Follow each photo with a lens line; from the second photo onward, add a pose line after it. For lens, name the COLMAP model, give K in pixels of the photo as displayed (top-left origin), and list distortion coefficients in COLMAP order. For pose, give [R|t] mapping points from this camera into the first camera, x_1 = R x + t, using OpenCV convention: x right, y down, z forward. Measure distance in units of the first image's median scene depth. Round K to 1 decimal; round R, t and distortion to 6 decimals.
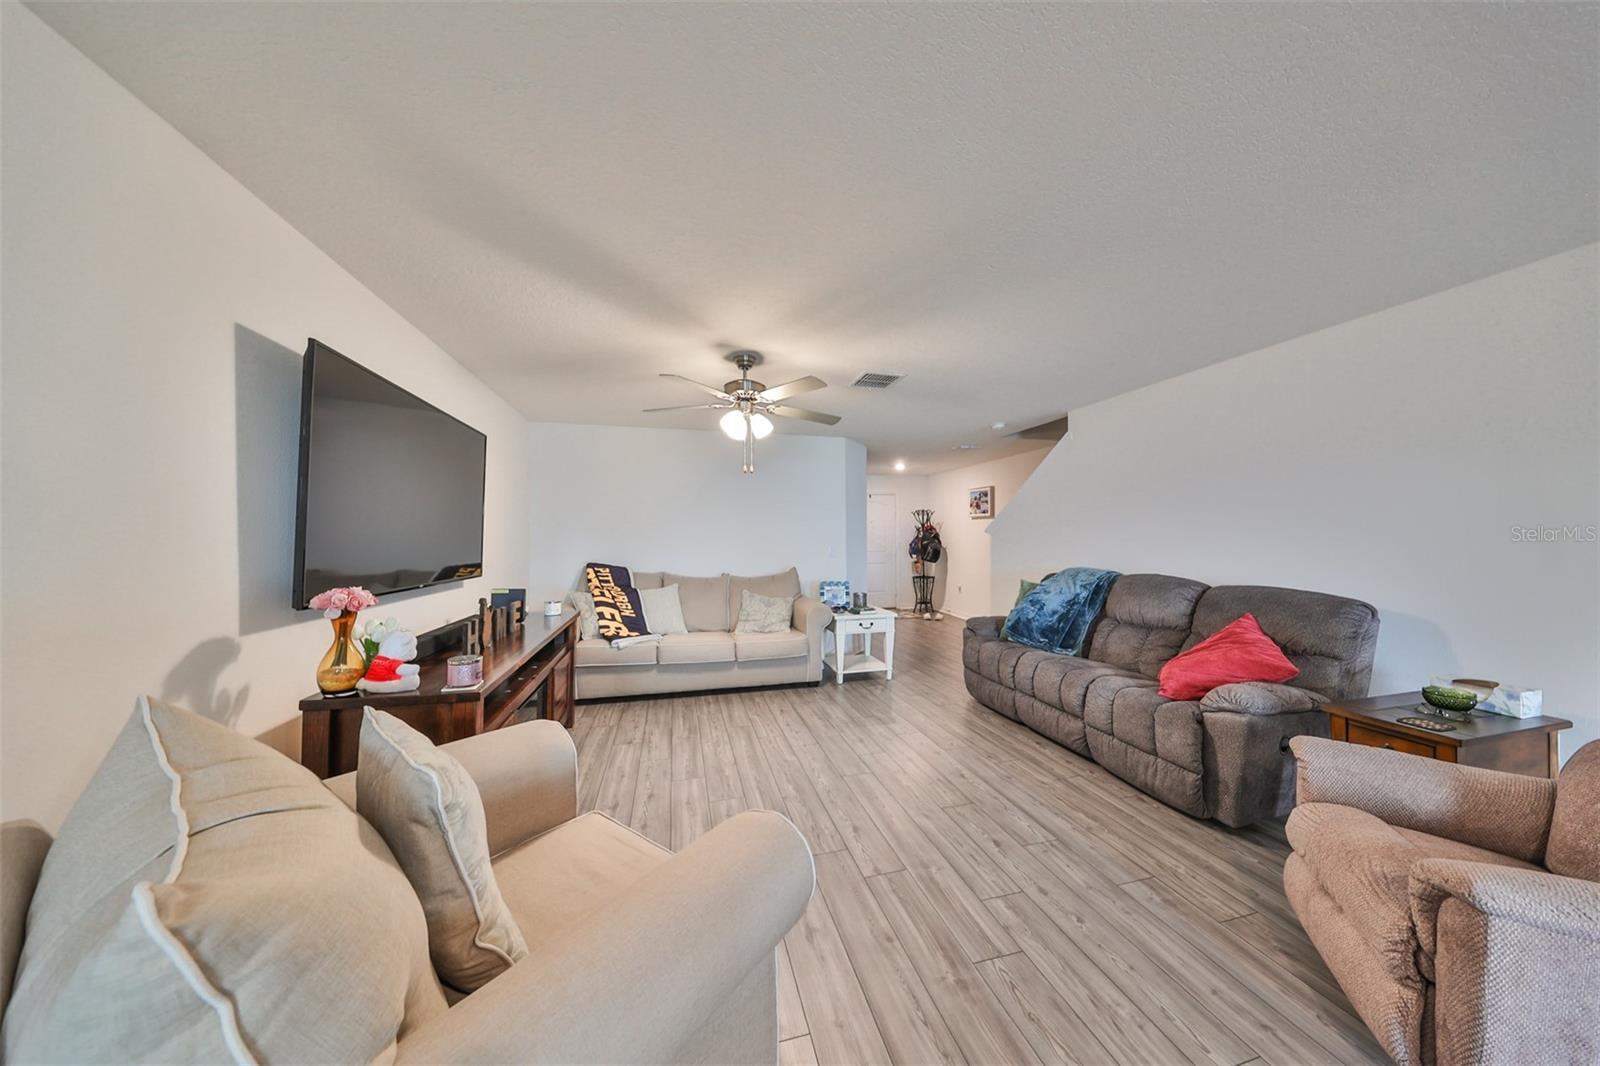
lens RADIAL K [[492.2, 0, 801.1], [0, 492.2, 533.9], [0, 0, 1]] dist [-0.001522, 0.000062]
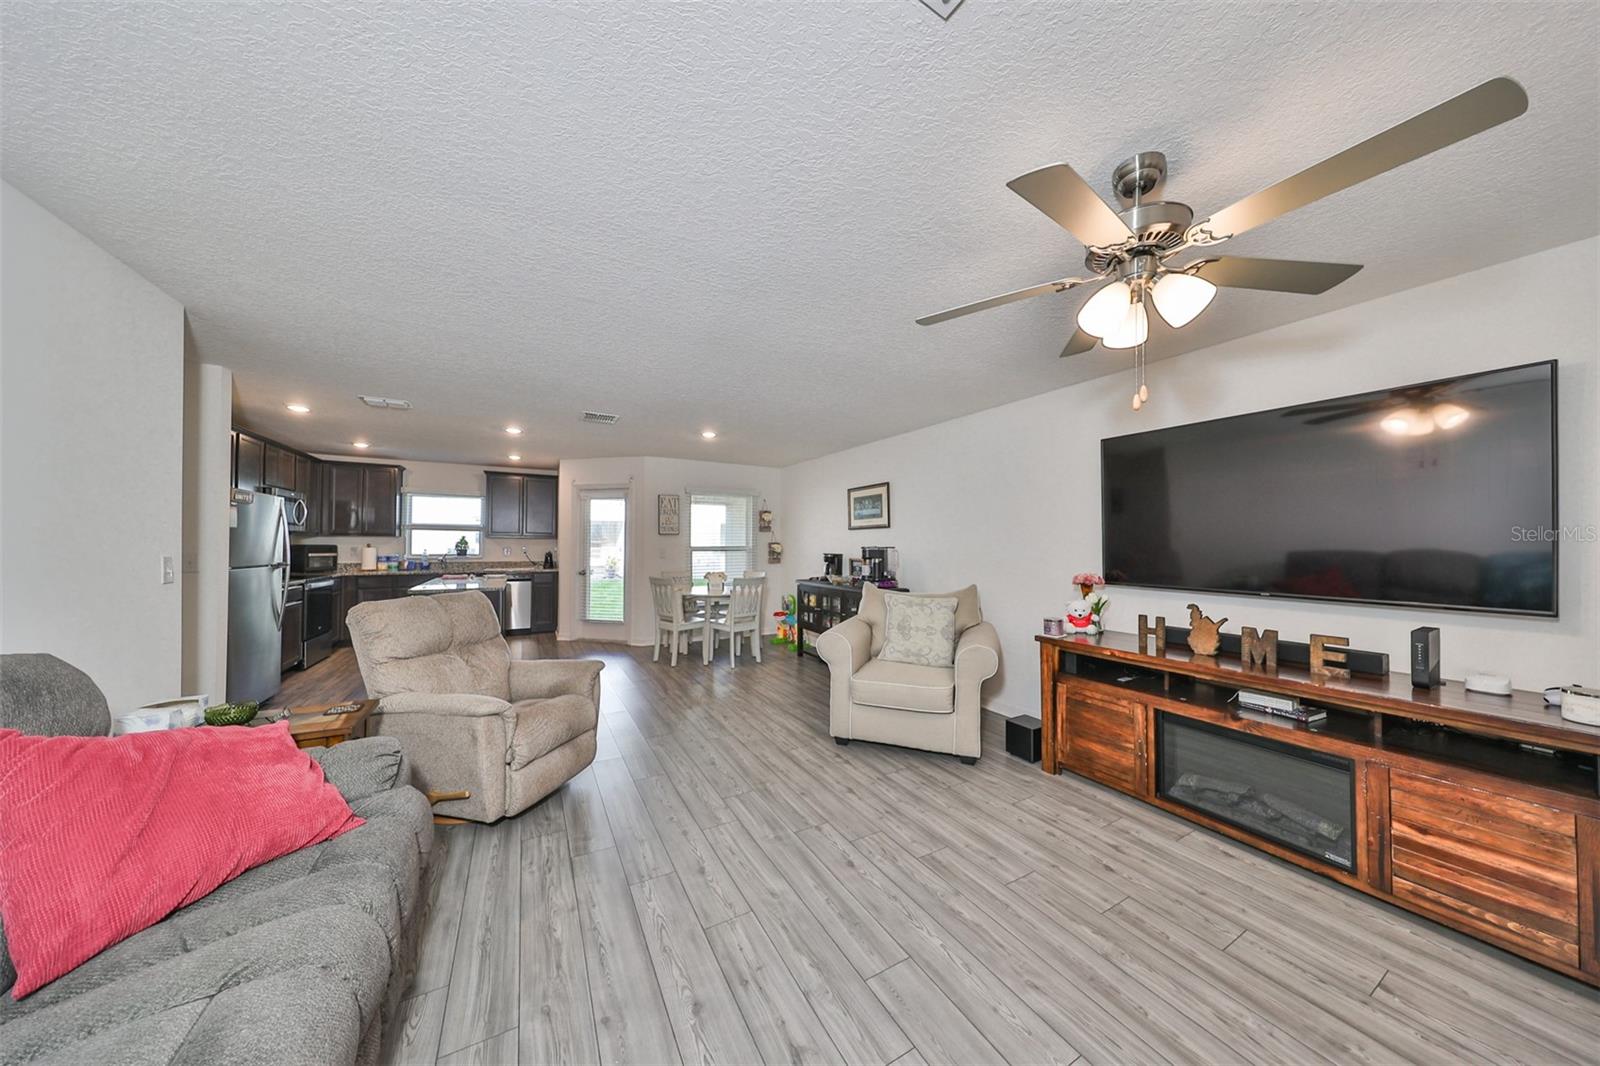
lens RADIAL K [[491.1, 0, 798.6], [0, 491.1, 538.2], [0, 0, 1]] dist [0.000201, 0.000274]
pose [[-0.969115, -0.007284, -0.246501, 0.200022], [-0.002456, 0.999799, -0.019888, 0.006290], [0.246596, -0.018669, -0.968938, 0.863166]]
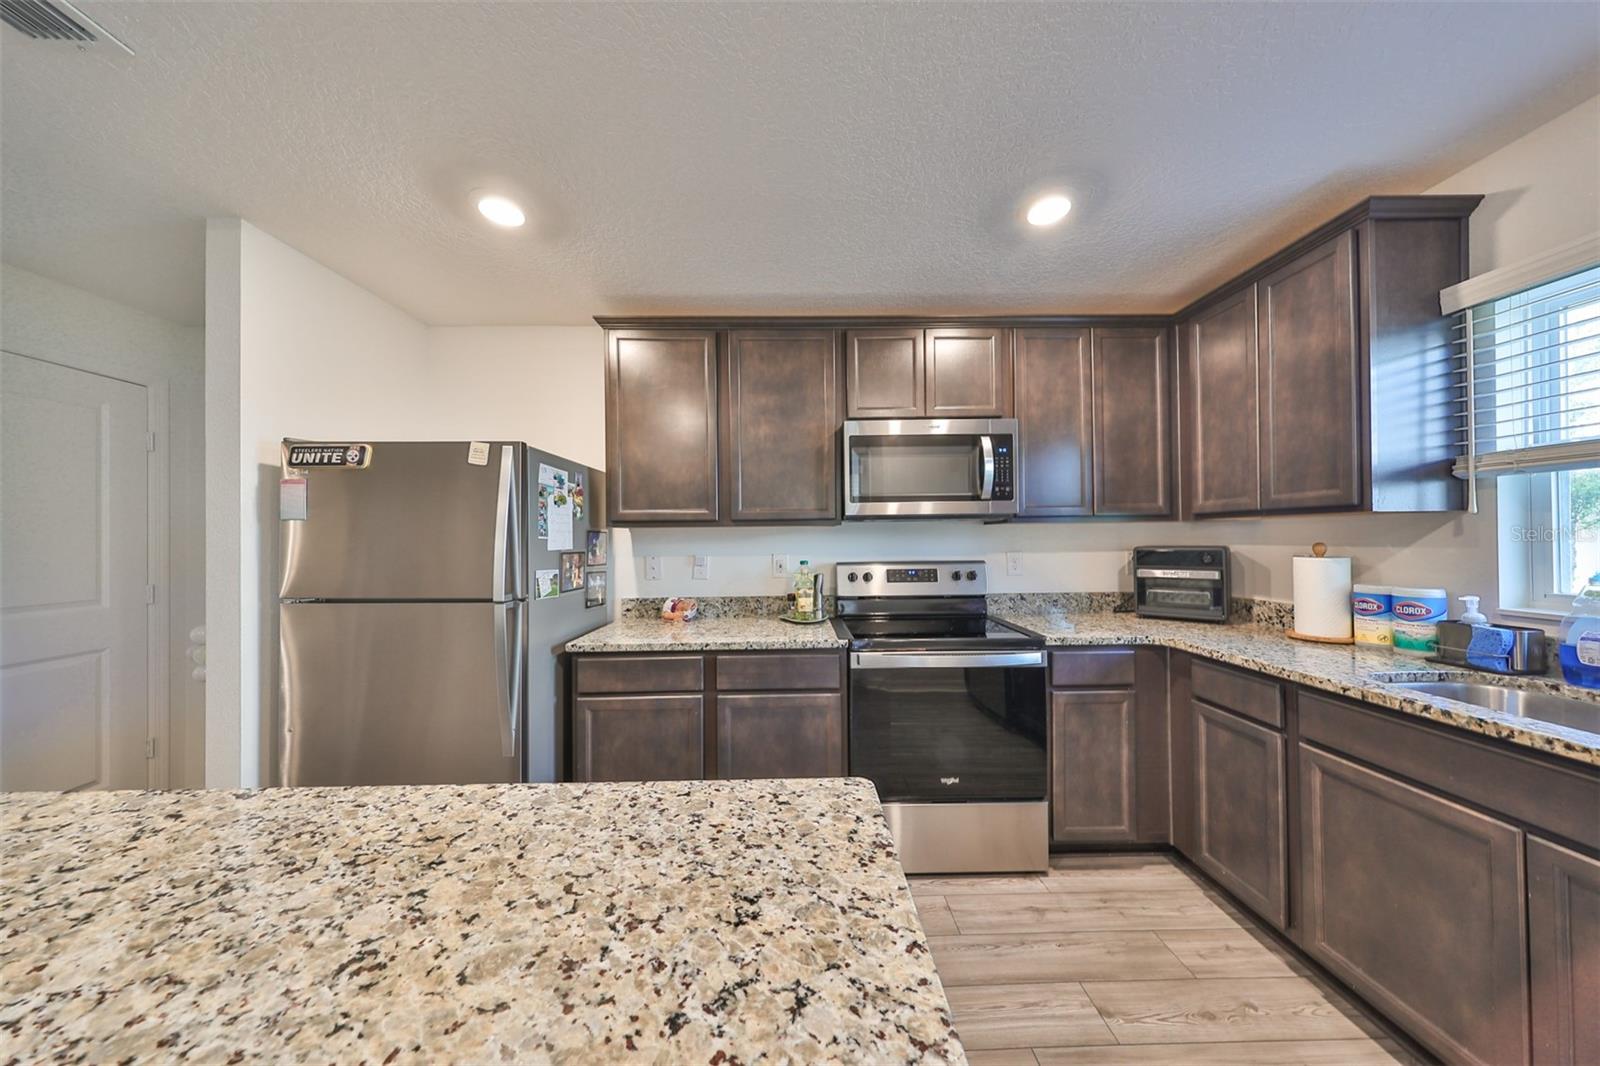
lens RADIAL K [[491.1, 0, 798.6], [0, 491.1, 538.2], [0, 0, 1]] dist [0.000201, 0.000274]
pose [[0.242599, 0.006062, 0.970108, 0.551876], [0.001056, 0.999978, -0.006513, -0.005280], [-0.970126, 0.002605, 0.242587, -0.452957]]
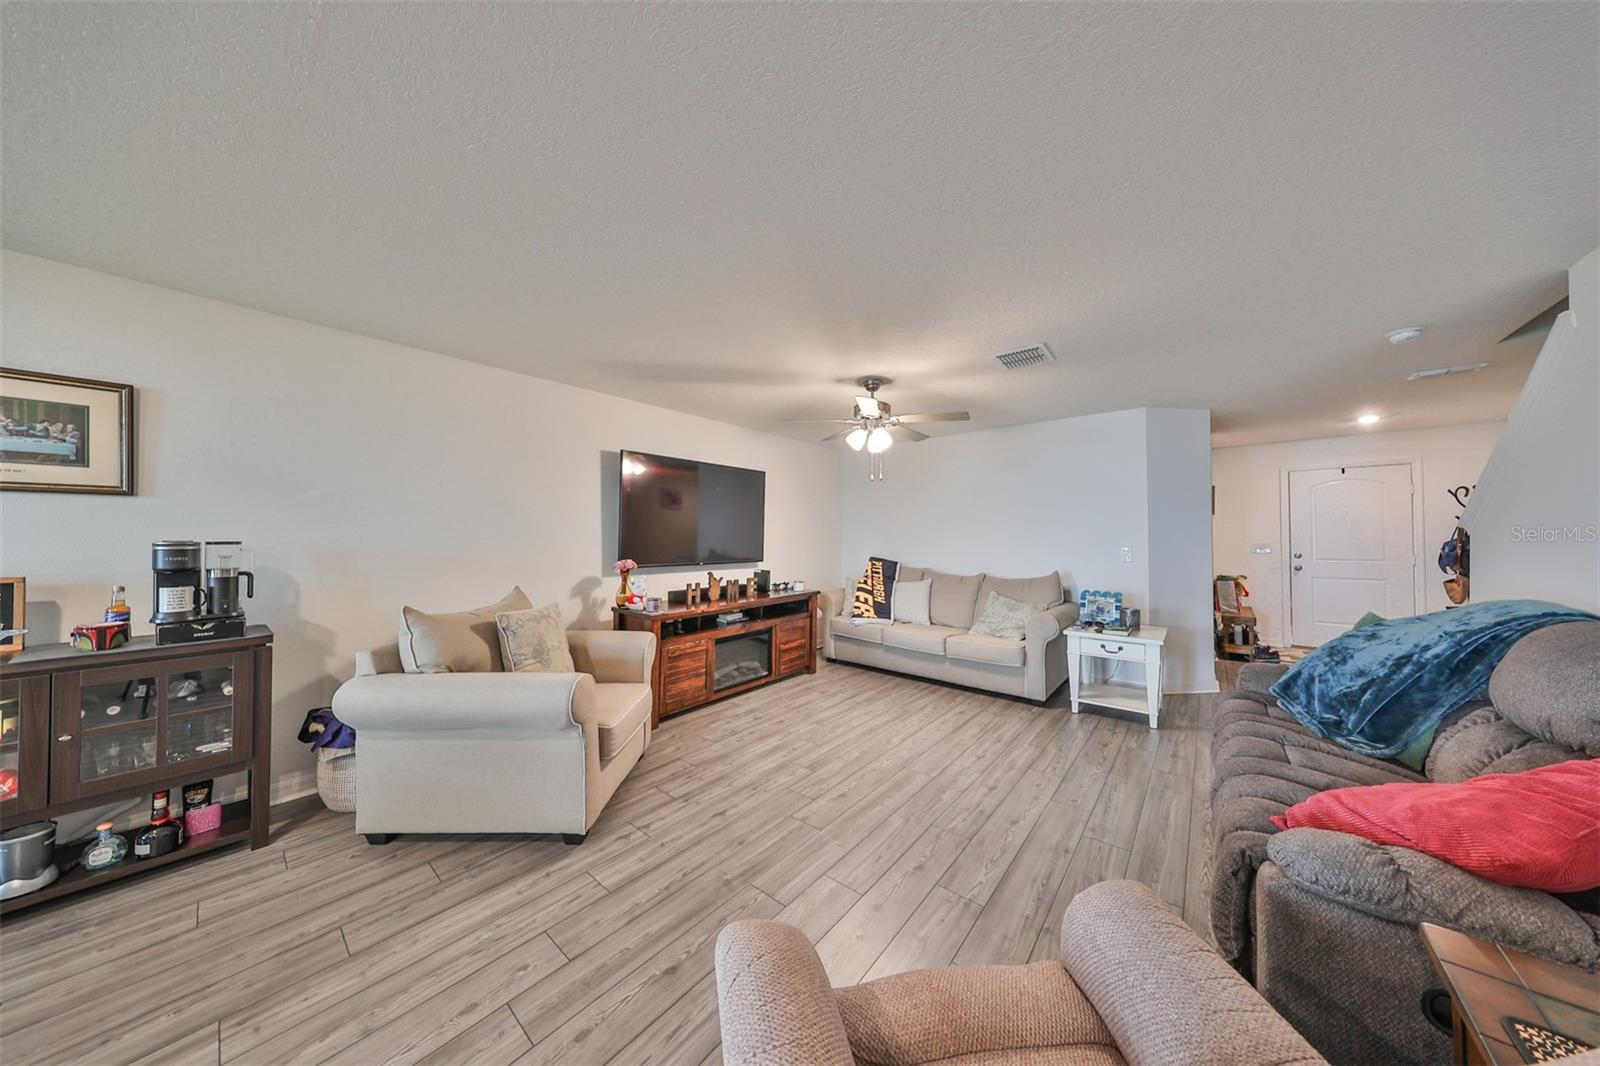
lens RADIAL K [[493.0, 0, 798.3], [0, 493.0, 529.9], [0, 0, 1]] dist [-0.000699, -0.000082]
pose [[0.575568, -0.010149, -0.817691, 0.453941], [0.005132, 0.999948, -0.008798, -0.000057], [0.817738, 0.000867, 0.575591, 0.122738]]
